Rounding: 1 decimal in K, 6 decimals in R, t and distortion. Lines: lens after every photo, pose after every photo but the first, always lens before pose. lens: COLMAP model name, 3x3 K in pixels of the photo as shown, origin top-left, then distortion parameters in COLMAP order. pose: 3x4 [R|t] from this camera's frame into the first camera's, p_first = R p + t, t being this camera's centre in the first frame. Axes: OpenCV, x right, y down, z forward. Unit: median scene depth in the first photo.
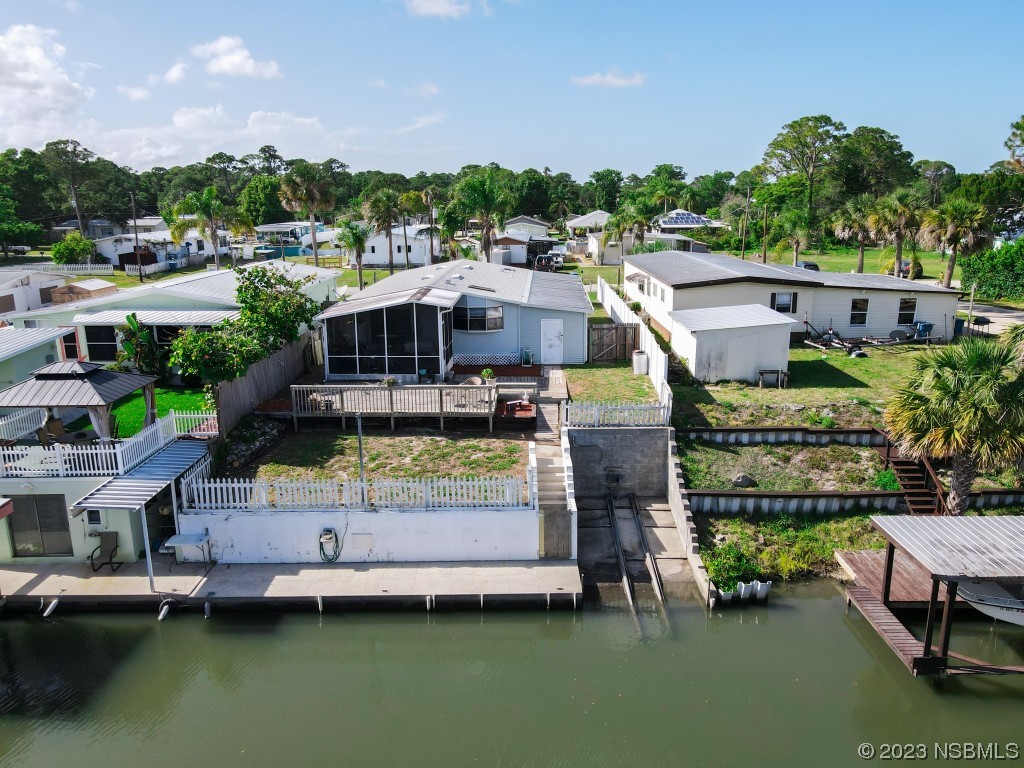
lens RADIAL K [[768.4, 0, 512.0], [0, 768.4, 384.0], [0, 0, 1]] dist [0.000829, 0.001266]
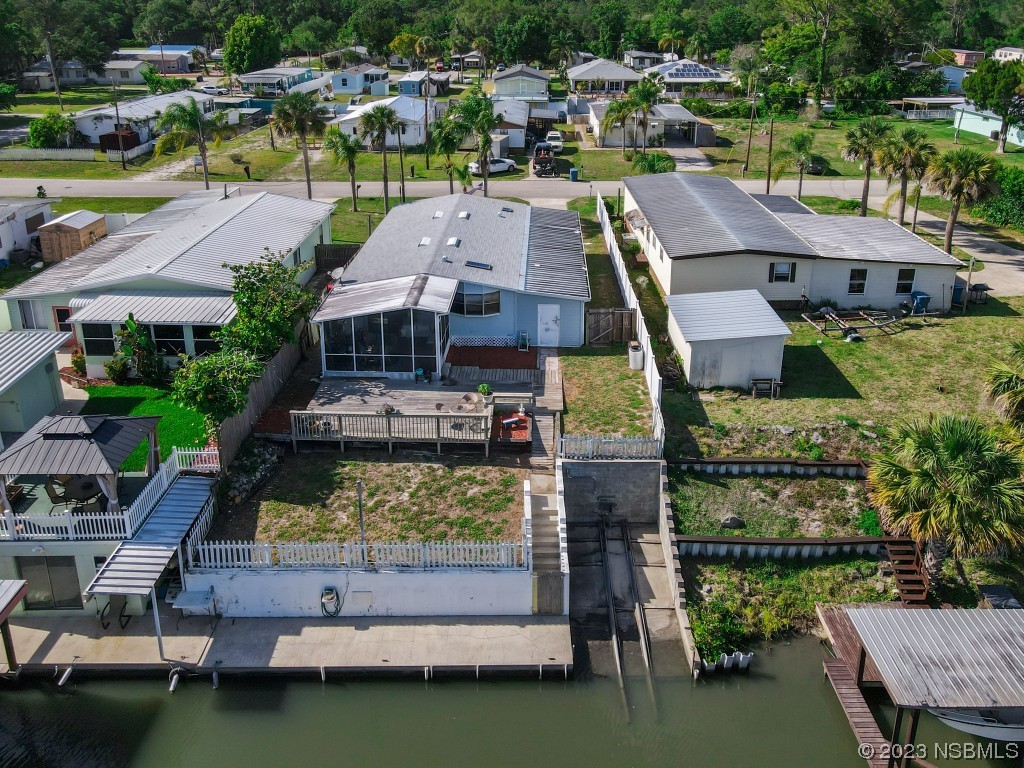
lens RADIAL K [[772.3, 0, 514.8], [0, 772.3, 382.6], [0, 0, 1]] dist [-0.001043, -0.001247]
pose [[0.999910, 0.009880, 0.009078, -0.001019], [-0.010312, 0.998753, 0.048839, -0.115112], [-0.008584, -0.048928, 0.998765, -0.024310]]
